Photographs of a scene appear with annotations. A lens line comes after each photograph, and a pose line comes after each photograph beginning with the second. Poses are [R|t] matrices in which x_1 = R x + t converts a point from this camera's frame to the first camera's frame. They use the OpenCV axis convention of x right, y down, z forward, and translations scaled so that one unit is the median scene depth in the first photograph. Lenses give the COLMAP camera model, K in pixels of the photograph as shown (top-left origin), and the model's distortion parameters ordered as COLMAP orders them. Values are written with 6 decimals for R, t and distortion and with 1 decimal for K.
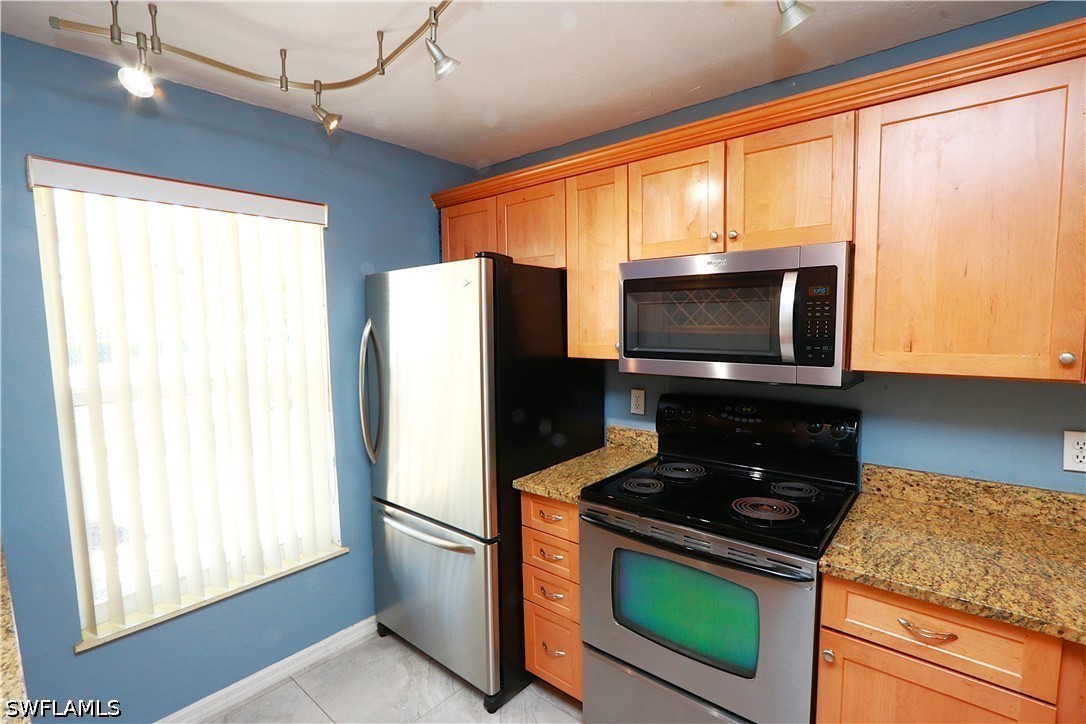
lens RADIAL K [[506.6, 0, 555.6], [0, 506.6, 364.7], [0, 0, 1]] dist [-0.015495, 0.002042]
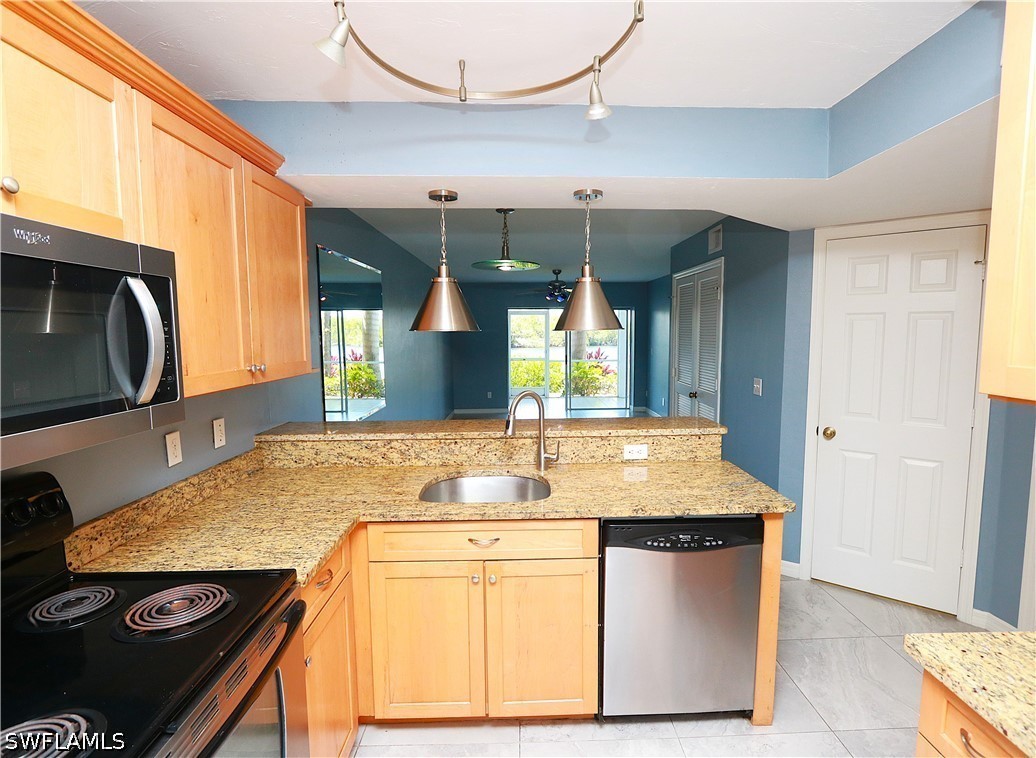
lens RADIAL K [[533.5, 0, 537.2], [0, 533.5, 380.9], [0, 0, 1]] dist [0.001623, 0.000167]
pose [[-0.665403, -0.056215, 0.744365, -0.424797], [0.077908, 0.986485, 0.144144, -0.090839], [-0.742408, 0.153906, -0.652030, 0.953991]]
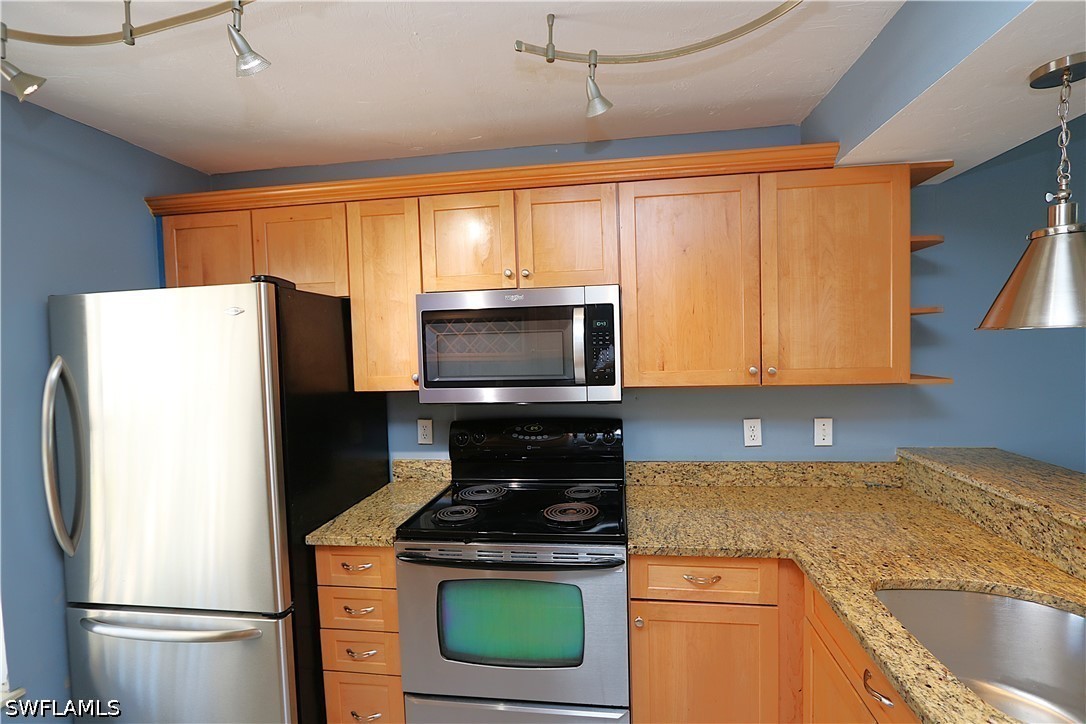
lens RADIAL K [[499.5, 0, 552.9], [0, 499.5, 364.5], [0, 0, 1]] dist [-0.018807, 0.006118]
pose [[0.849752, -0.035516, 0.525985, -0.182948], [0.064018, 0.997296, -0.036082, -0.009736], [-0.523282, 0.064333, 0.849728, 0.032946]]
